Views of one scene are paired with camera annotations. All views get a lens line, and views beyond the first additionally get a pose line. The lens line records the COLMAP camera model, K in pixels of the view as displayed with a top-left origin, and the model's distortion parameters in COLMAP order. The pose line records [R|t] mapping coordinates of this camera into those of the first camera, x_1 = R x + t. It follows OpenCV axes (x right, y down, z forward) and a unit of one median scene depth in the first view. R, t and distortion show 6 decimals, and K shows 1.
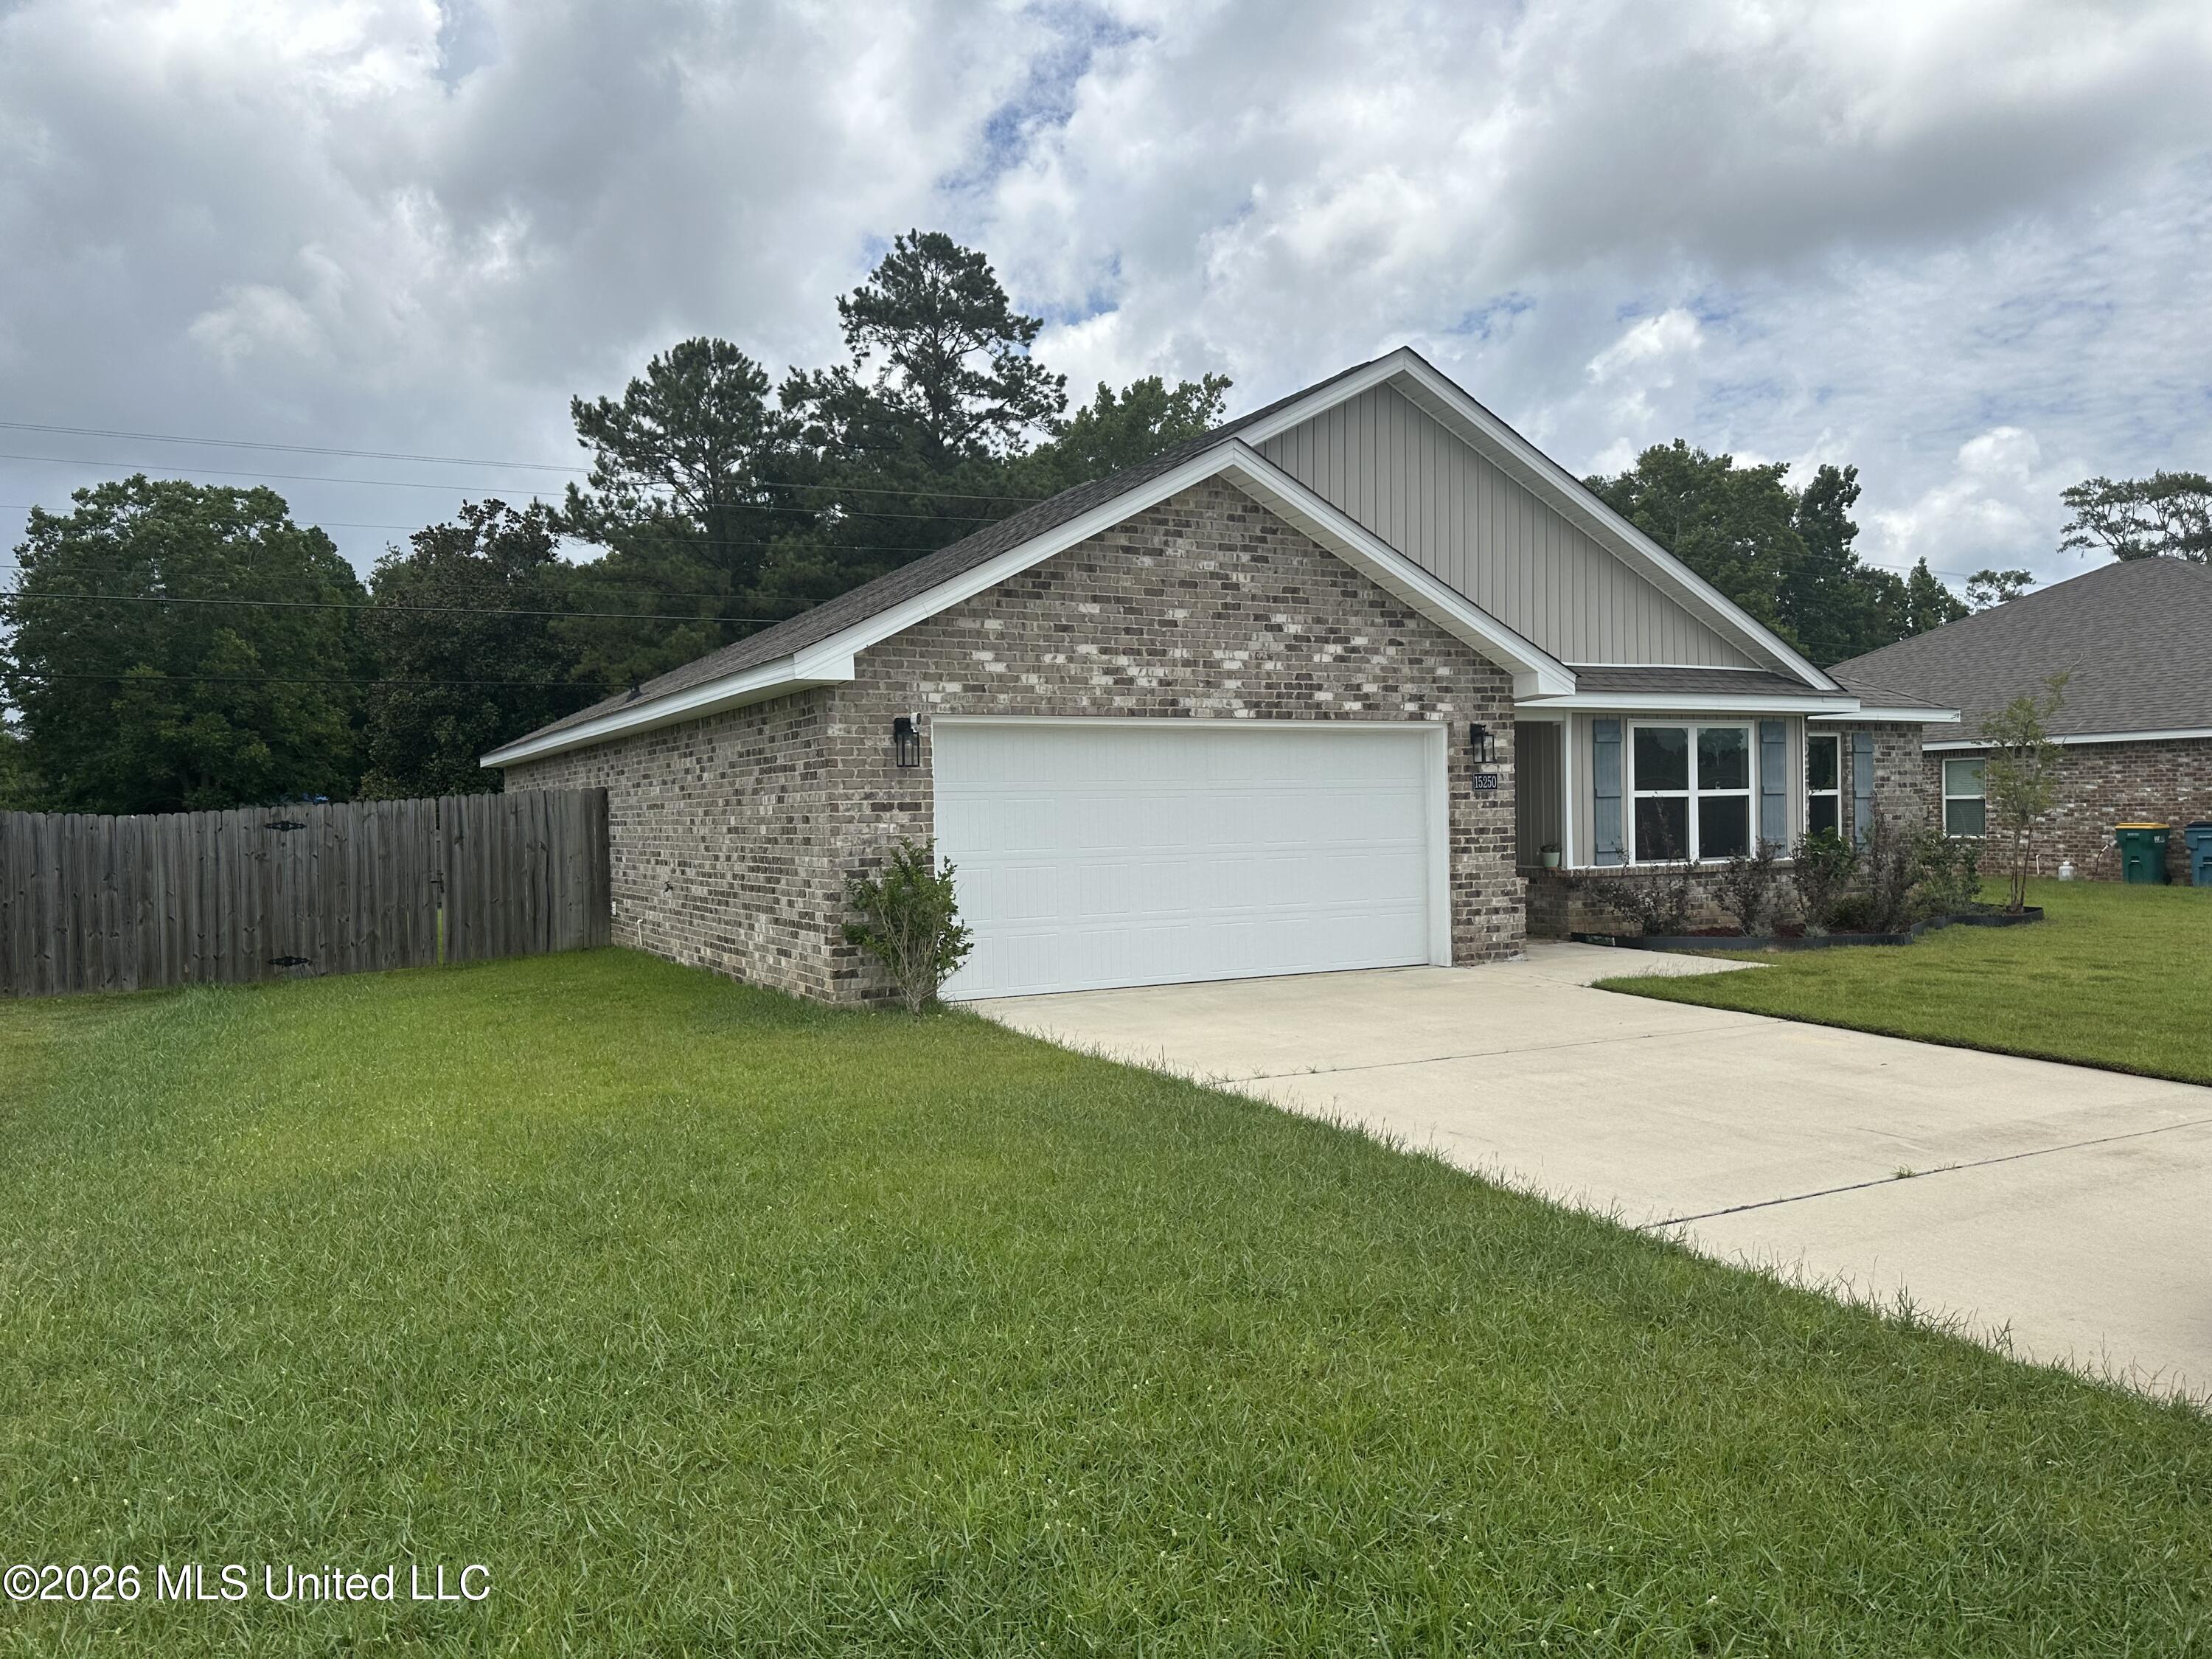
lens RADIAL K [[1547.6, 0, 1089.6], [0, 1547.6, 839.9], [0, 0, 1]] dist [0.070501, -0.086210]
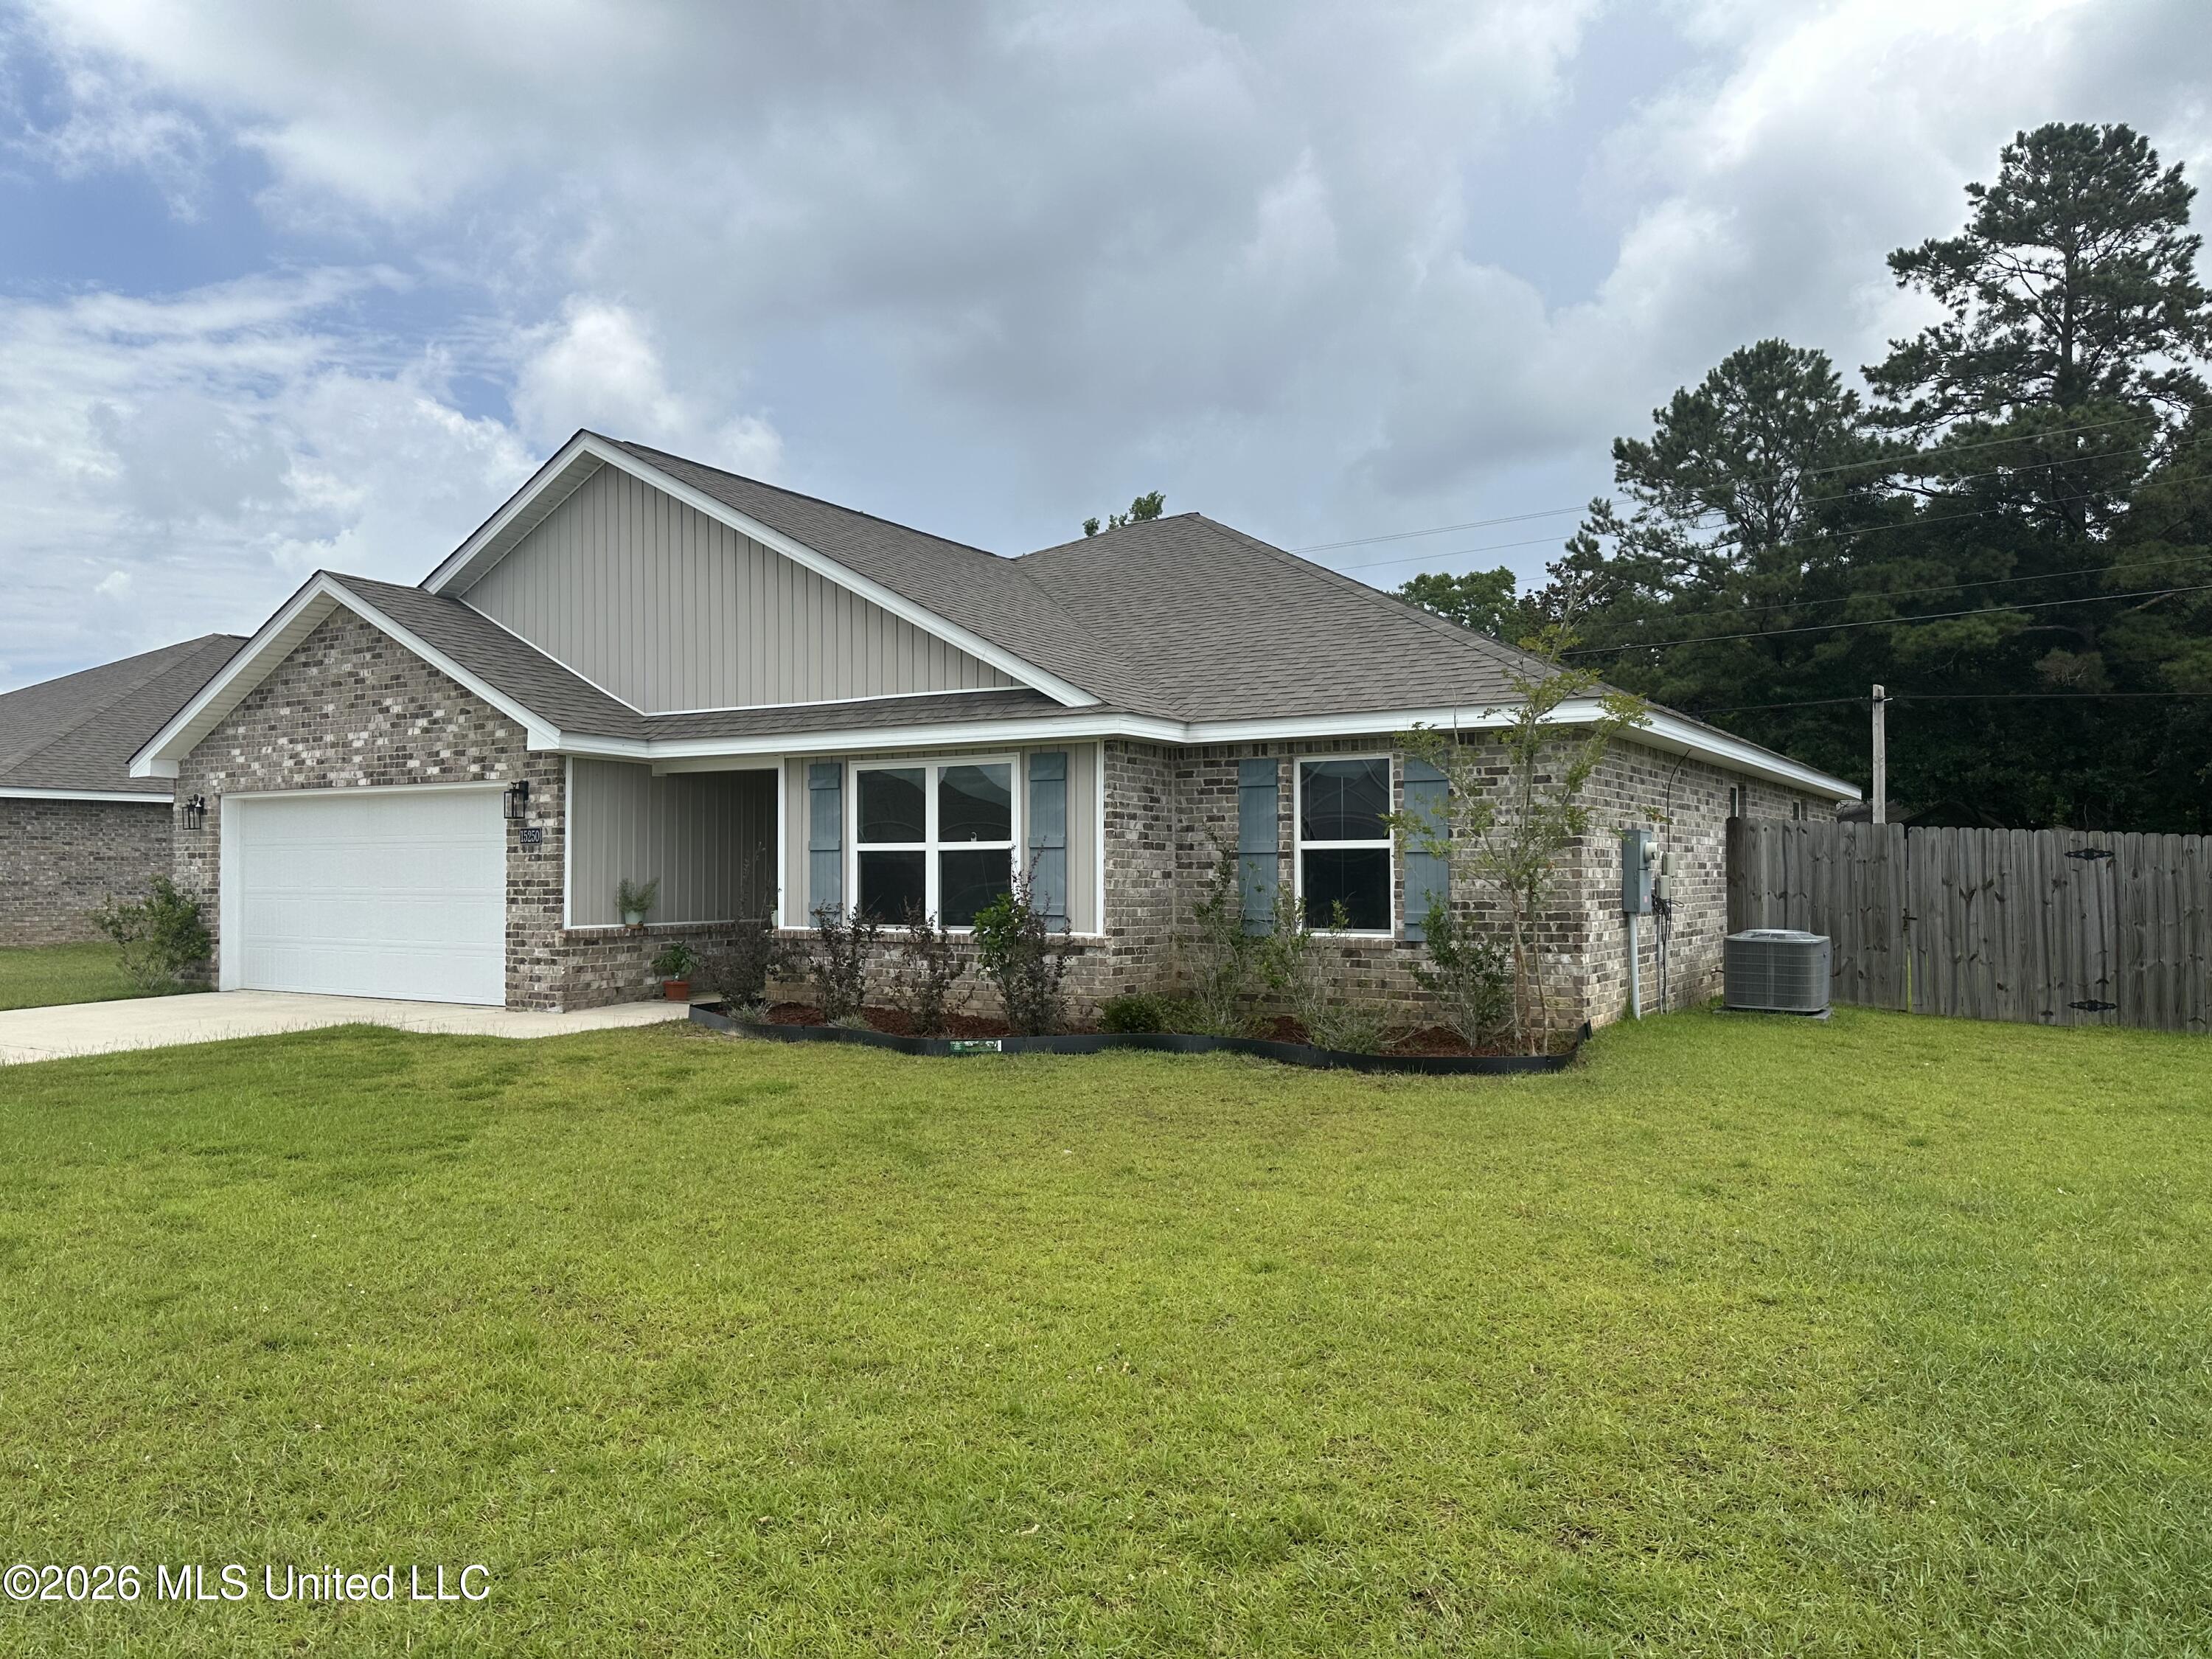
lens RADIAL K [[1547.6, 0, 1103.7], [0, 1547.6, 833.6], [0, 0, 1]] dist [0.070501, -0.086210]
pose [[0.509372, -0.003910, -0.860538, 1.369152], [-0.022496, 0.999587, -0.017858, -0.029406], [0.860253, 0.028455, 0.509074, 0.811382]]
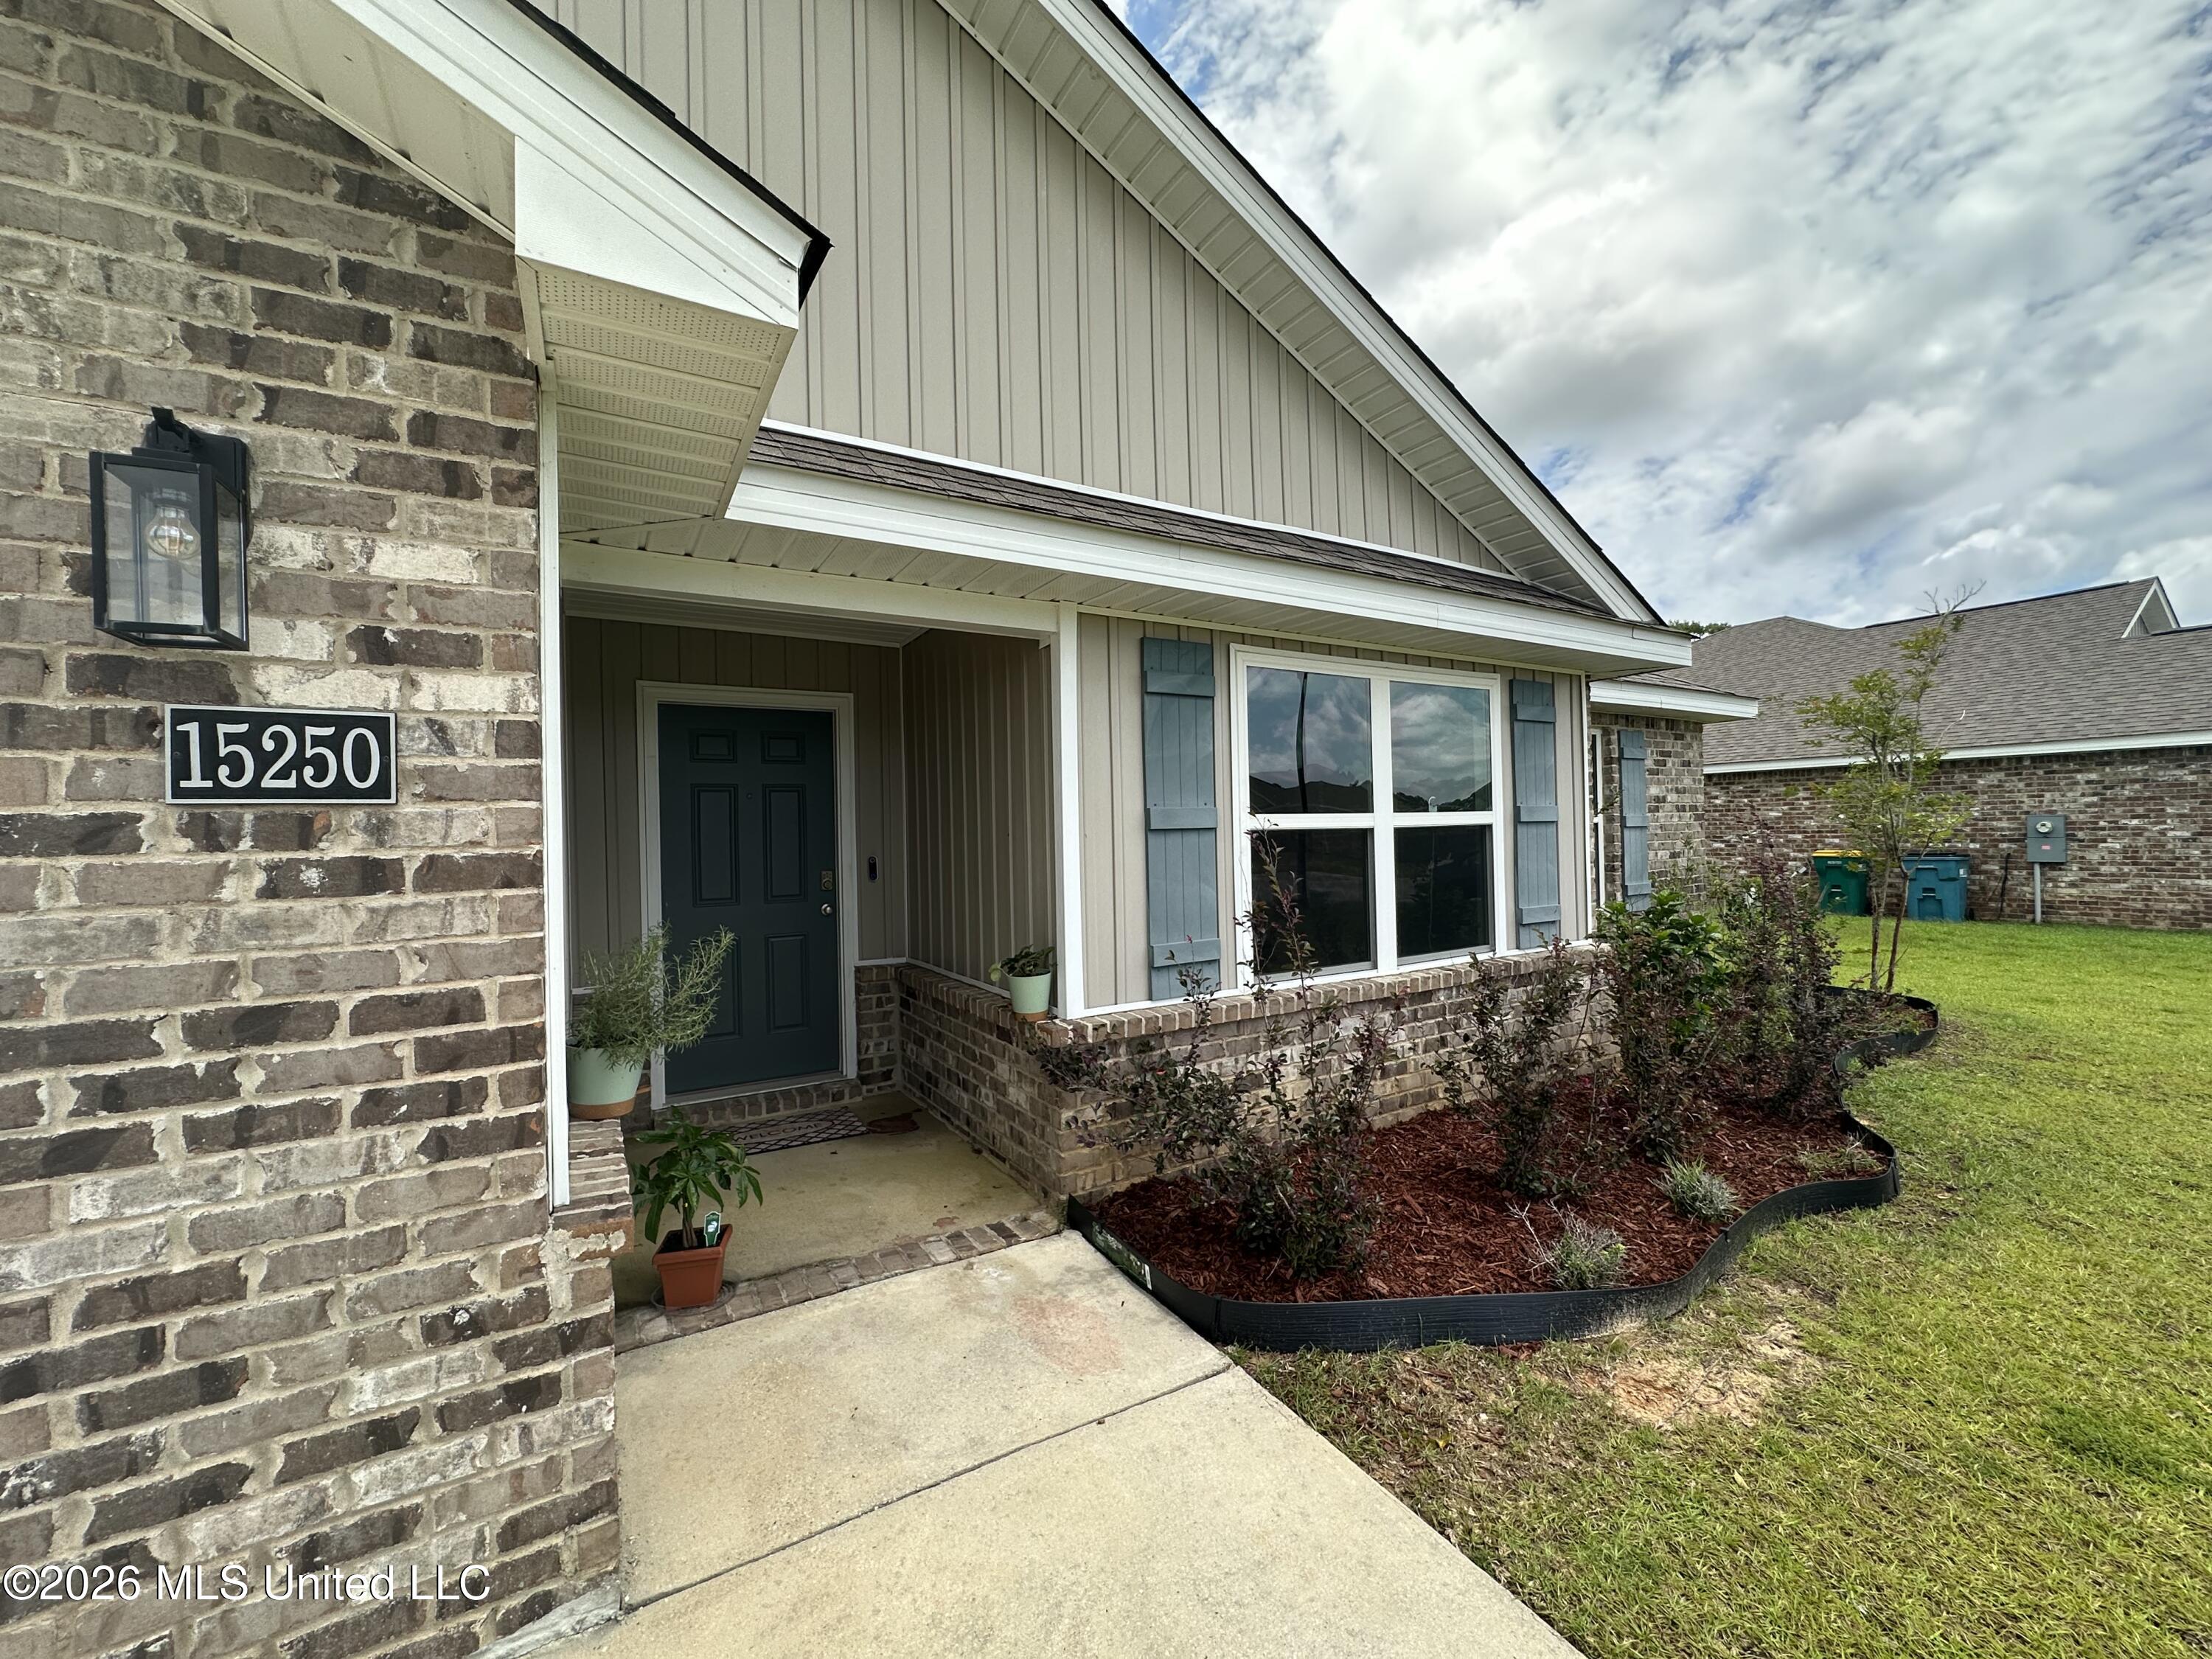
lens RADIAL K [[898.5, 0, 1105.9], [0, 898.5, 824.4], [0, 0, 1]] dist [0.001144, 0.000524]
pose [[0.998026, -0.001891, 0.062781, 0.350659], [0.003575, 0.999637, -0.026715, -0.026609], [-0.062708, 0.026886, 0.997670, 0.901659]]
